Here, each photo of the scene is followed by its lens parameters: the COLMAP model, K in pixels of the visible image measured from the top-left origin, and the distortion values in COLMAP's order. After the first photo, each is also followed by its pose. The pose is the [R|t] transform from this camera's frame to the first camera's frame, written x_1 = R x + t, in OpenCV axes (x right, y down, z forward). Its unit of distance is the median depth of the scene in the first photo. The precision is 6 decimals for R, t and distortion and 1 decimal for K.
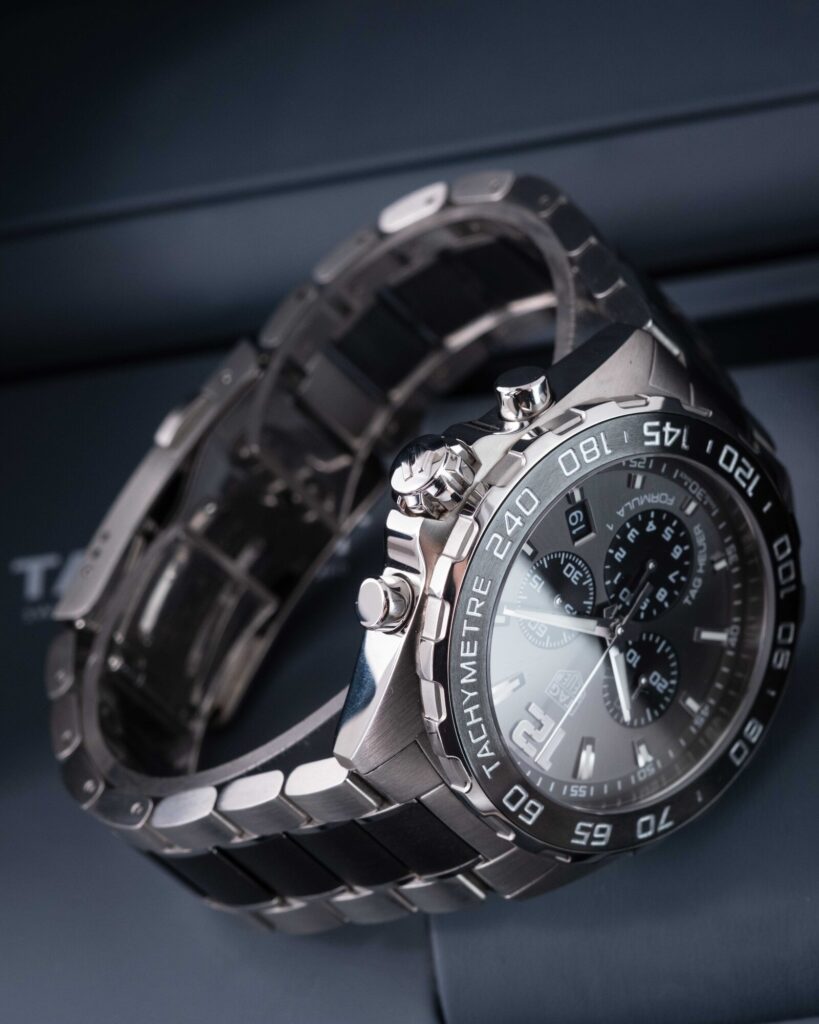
lens RADIAL K [[4192.6, 0, 403.4], [0, 4192.6, 503.8], [0, 0, 1]] dist [0.235829, 0.000000]
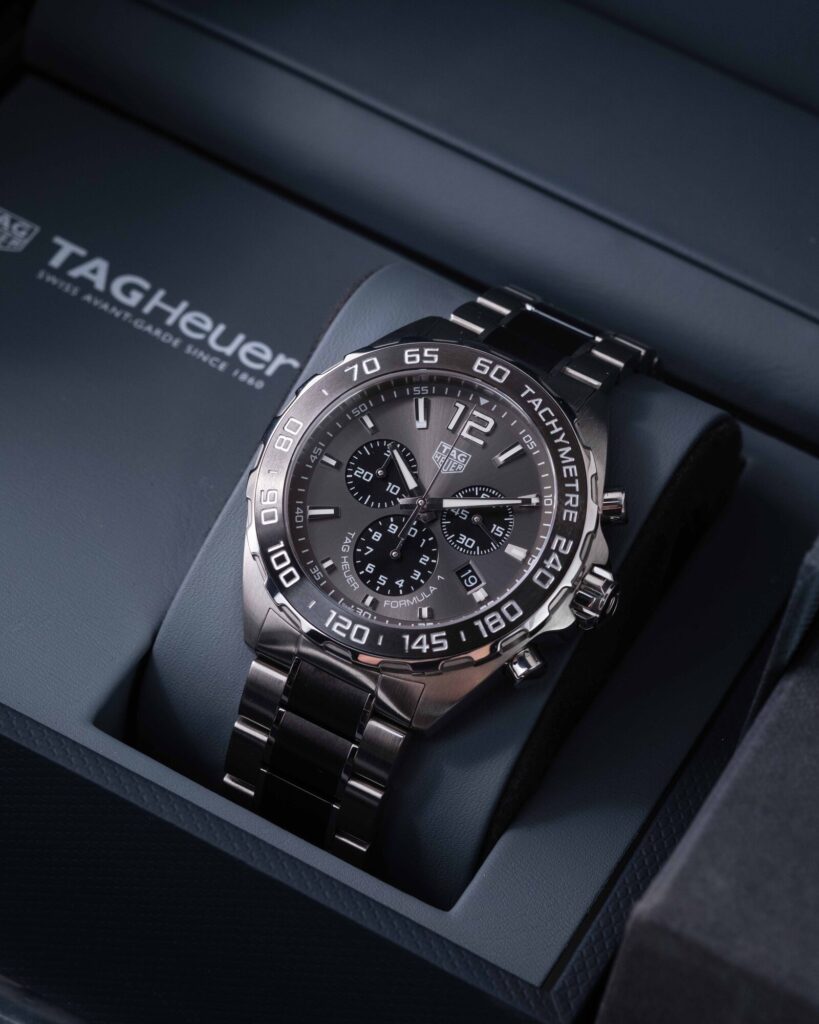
lens RADIAL K [[4192.6, 0, 422.8], [0, 4192.6, 474.3], [0, 0, 1]] dist [0.235829, 0.000000]
pose [[-0.856205, 0.013080, -0.516470, 0.743455], [-0.114683, -0.979550, 0.165315, -0.182440], [-0.503746, 0.200774, 0.840196, -0.128616]]
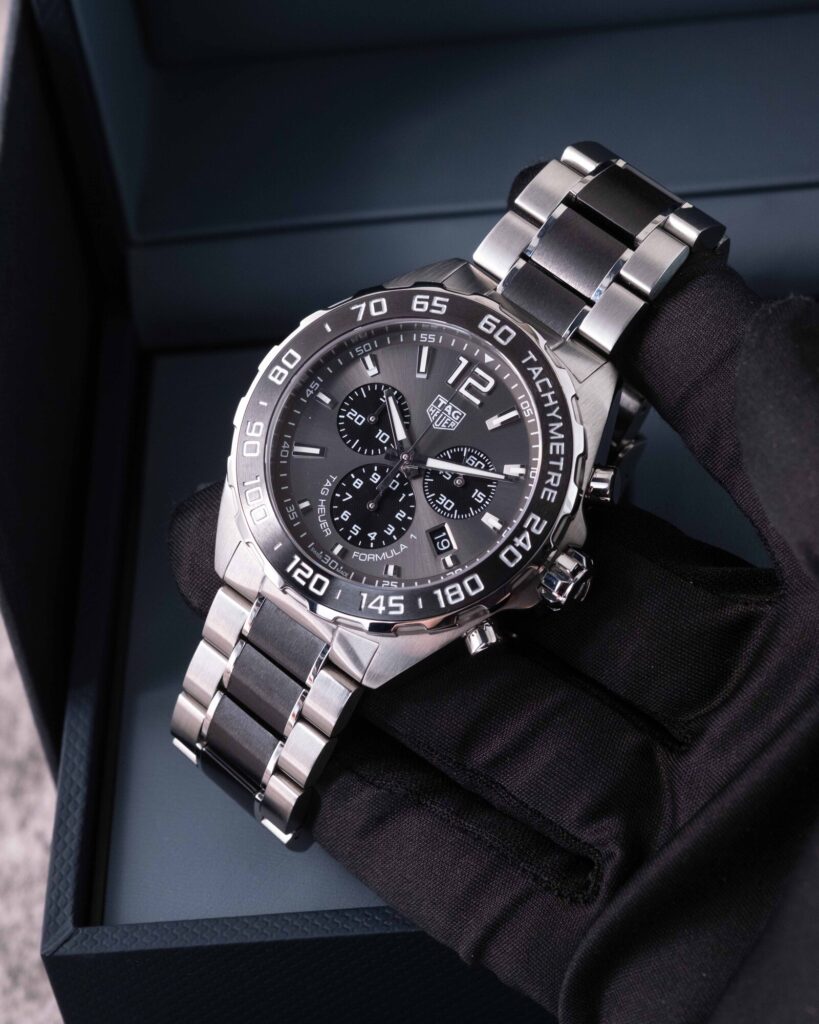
lens RADIAL K [[4192.6, 0, 414.3], [0, 4192.6, 519.1], [0, 0, 1]] dist [0.235829, 0.000000]
pose [[-0.912863, -0.056435, -0.404346, 0.576136], [0.034831, -0.997555, 0.060594, -0.068049], [-0.406777, 0.041230, 0.912597, -0.192388]]
